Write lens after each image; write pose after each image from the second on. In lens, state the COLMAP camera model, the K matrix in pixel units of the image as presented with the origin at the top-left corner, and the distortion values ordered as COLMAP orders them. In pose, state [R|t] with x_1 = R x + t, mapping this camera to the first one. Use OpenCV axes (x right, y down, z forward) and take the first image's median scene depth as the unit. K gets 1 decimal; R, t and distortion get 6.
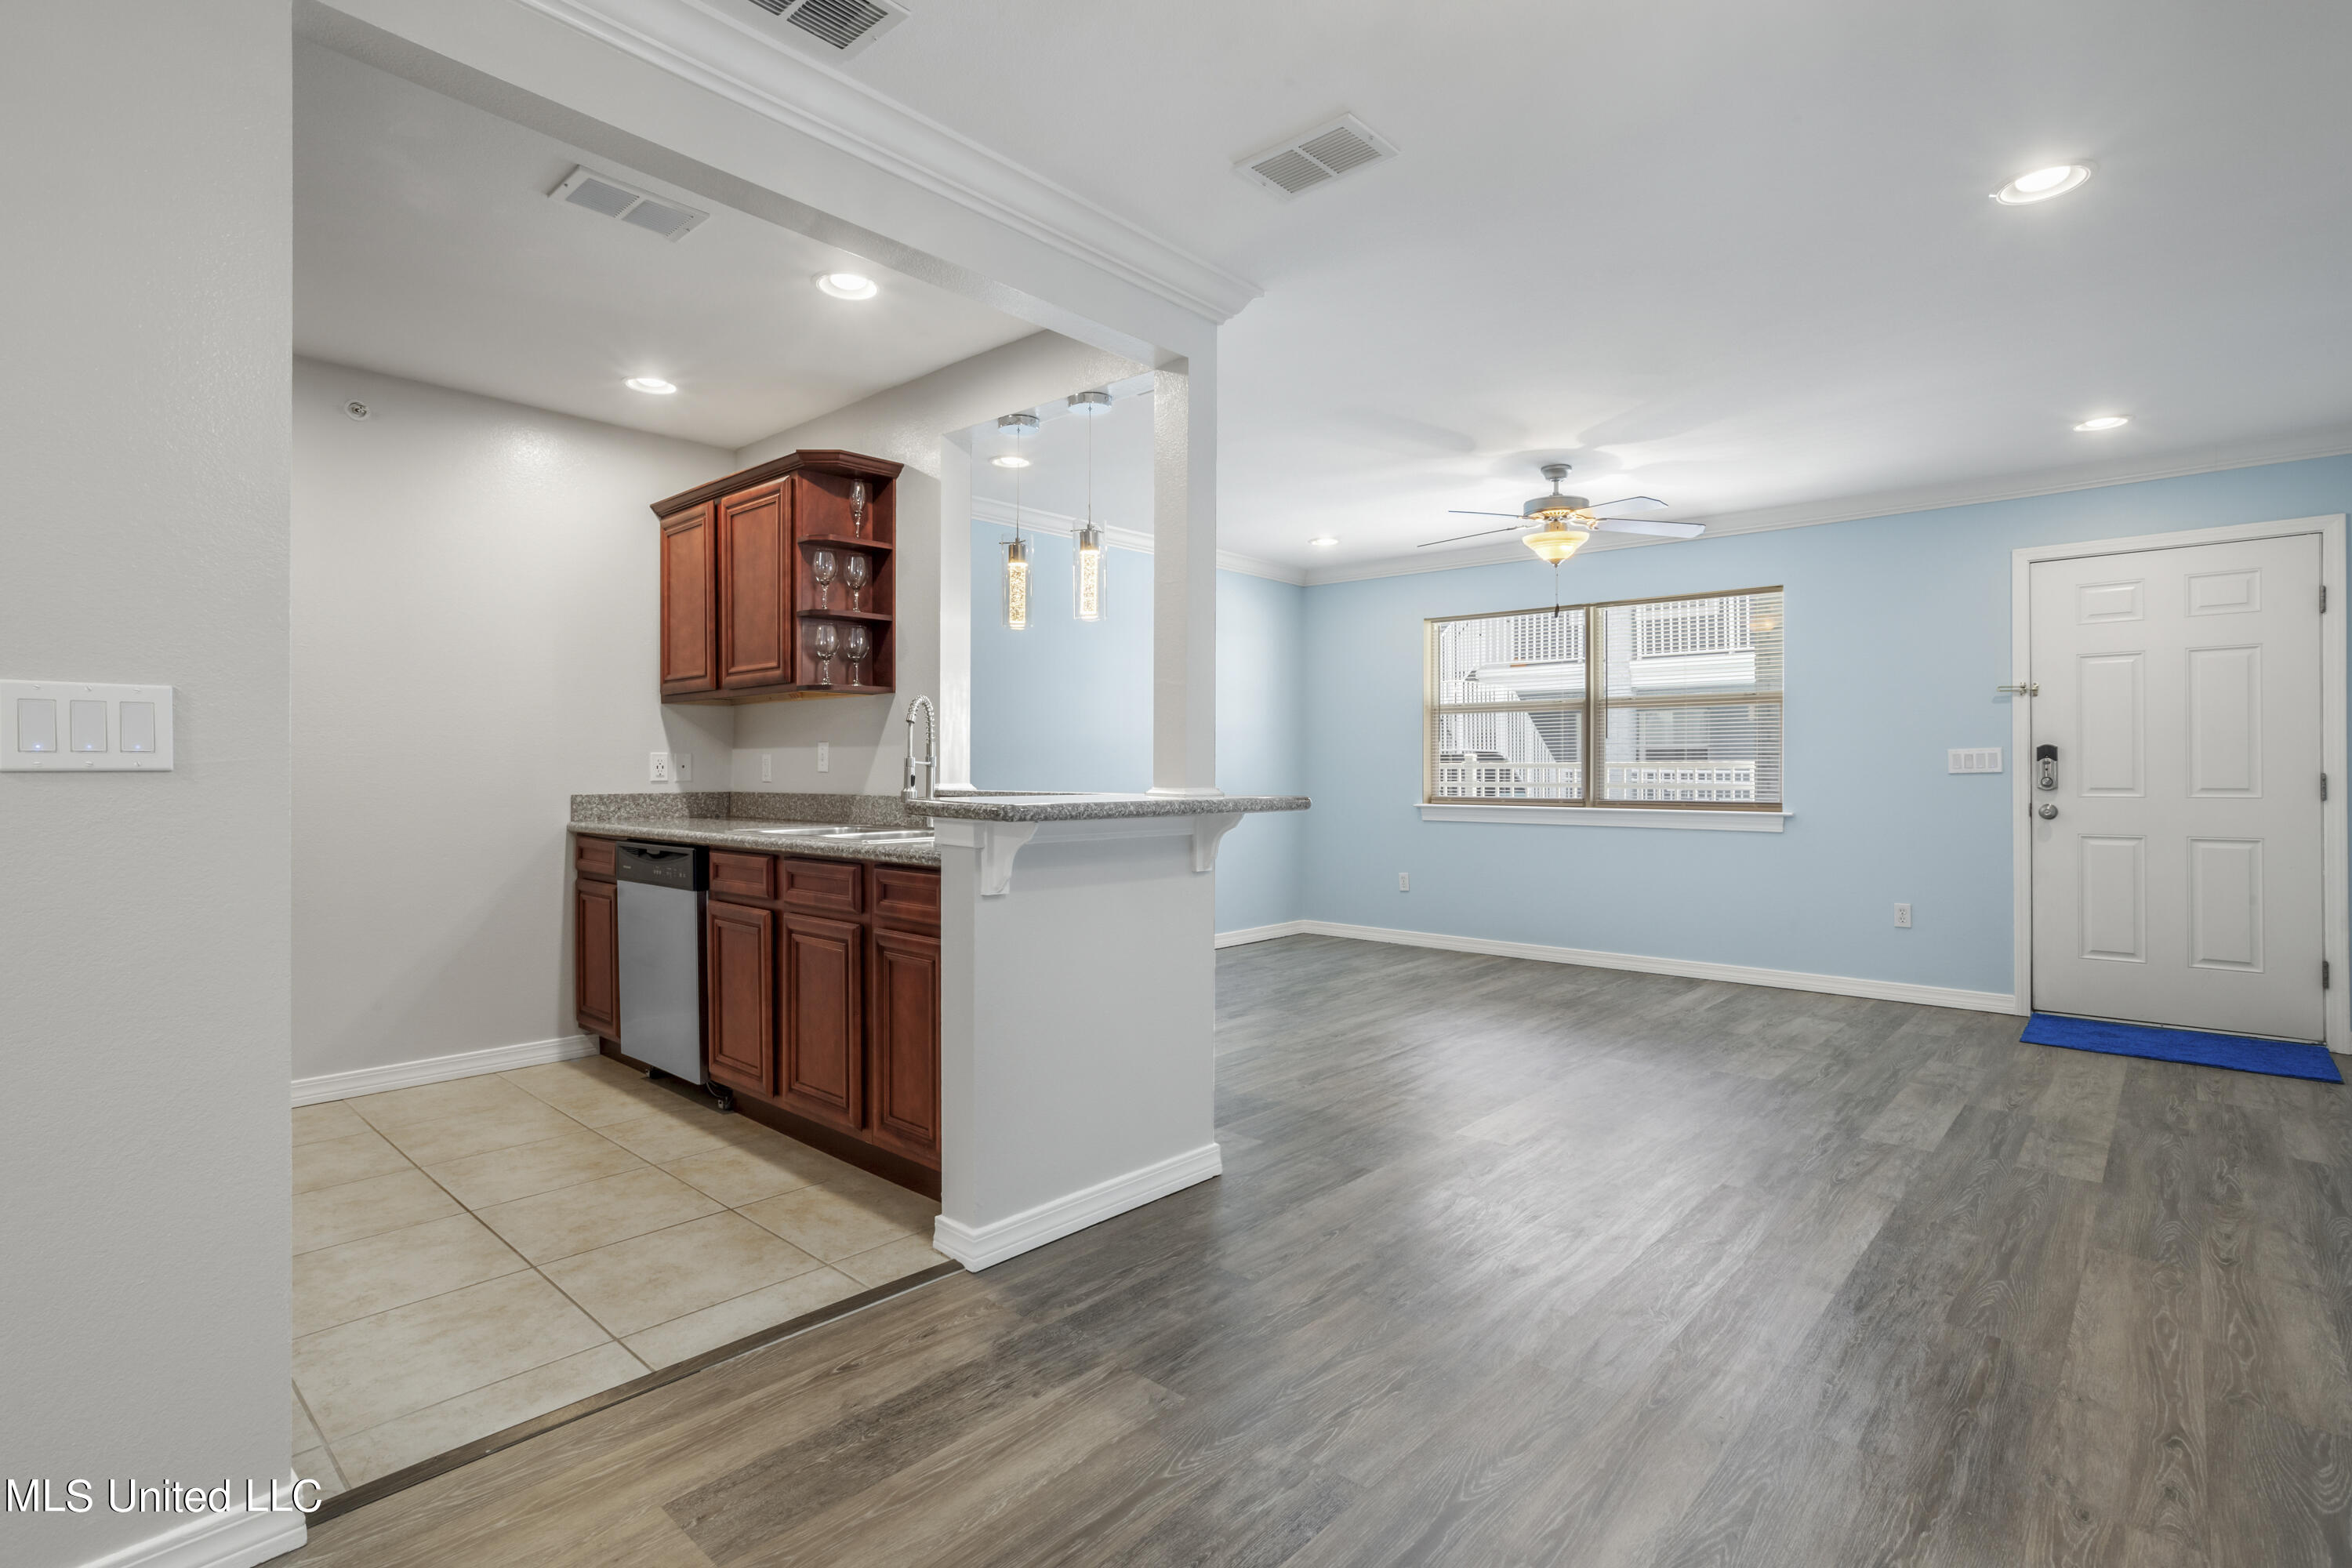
lens RADIAL K [[1132.7, 0, 1168.0], [0, 1132.7, 770.5], [0, 0, 1]] dist [-0.051619, 0.030863]
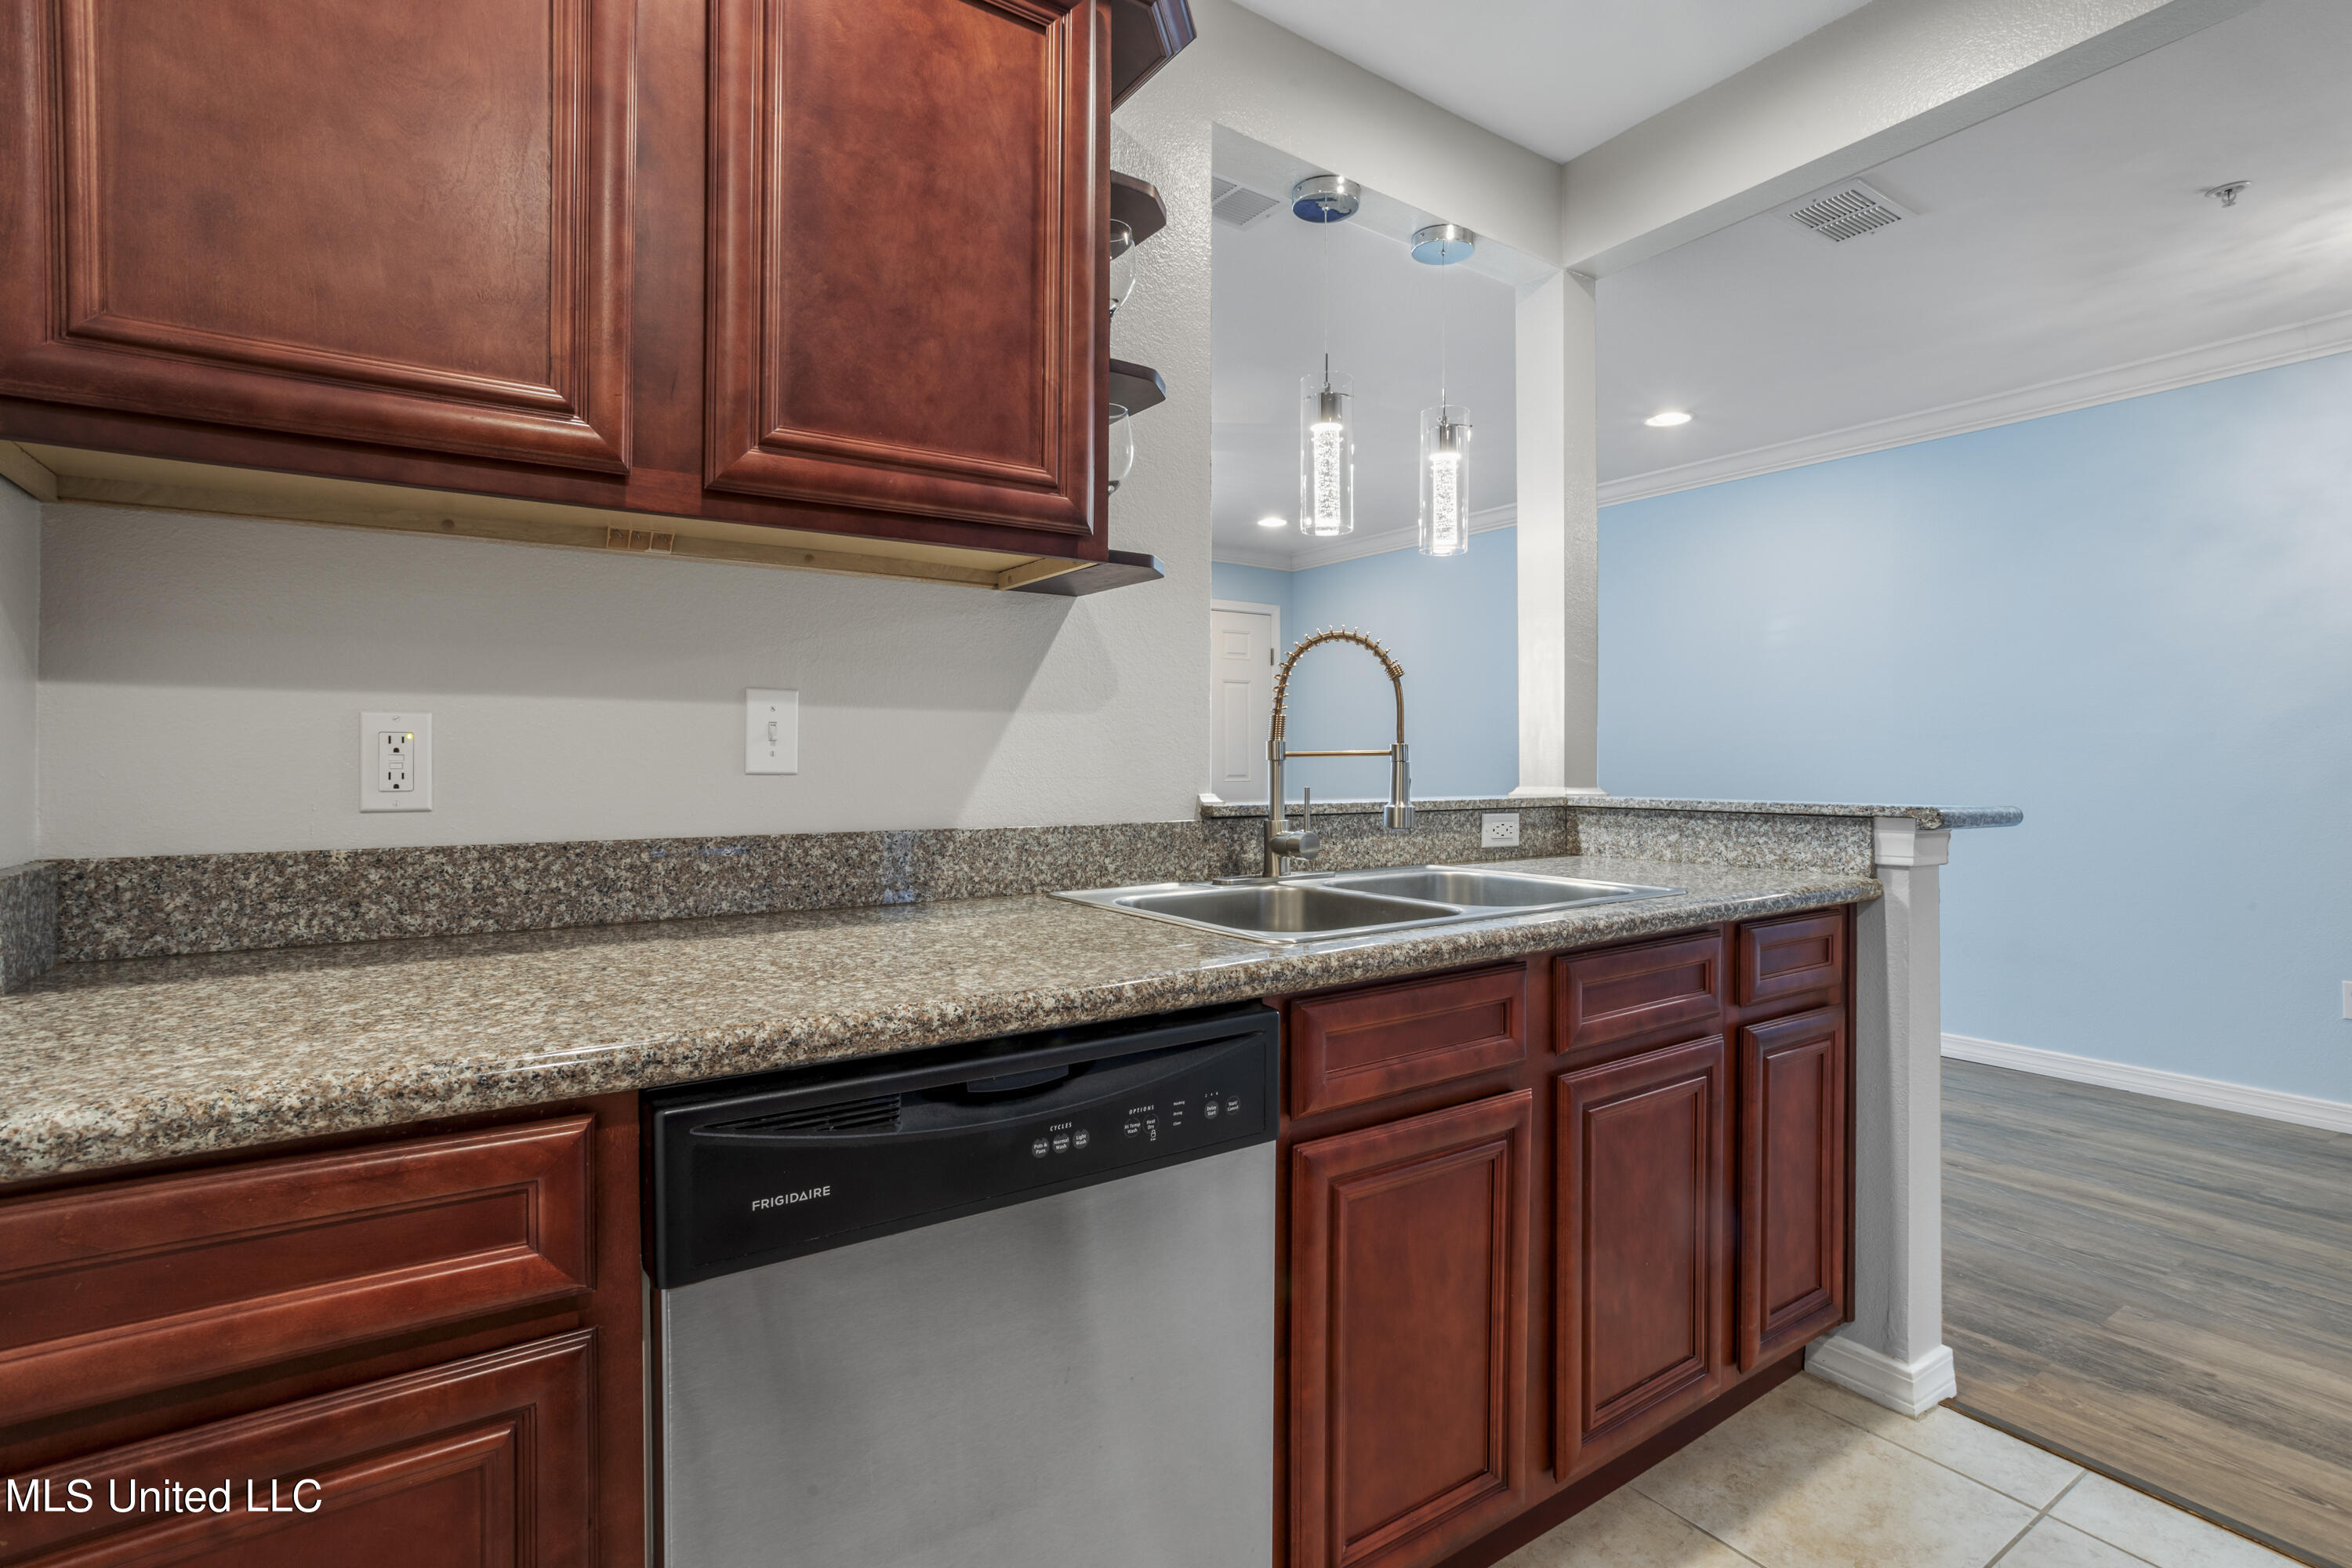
lens RADIAL K [[1132.7, 0, 1168.0], [0, 1132.7, 770.5], [0, 0, 1]] dist [-0.051619, 0.030863]
pose [[0.233571, -0.008569, 0.972302, -0.640073], [0.000009, 0.999961, 0.008810, -0.003053], [-0.972340, -0.002049, 0.233562, 0.813629]]
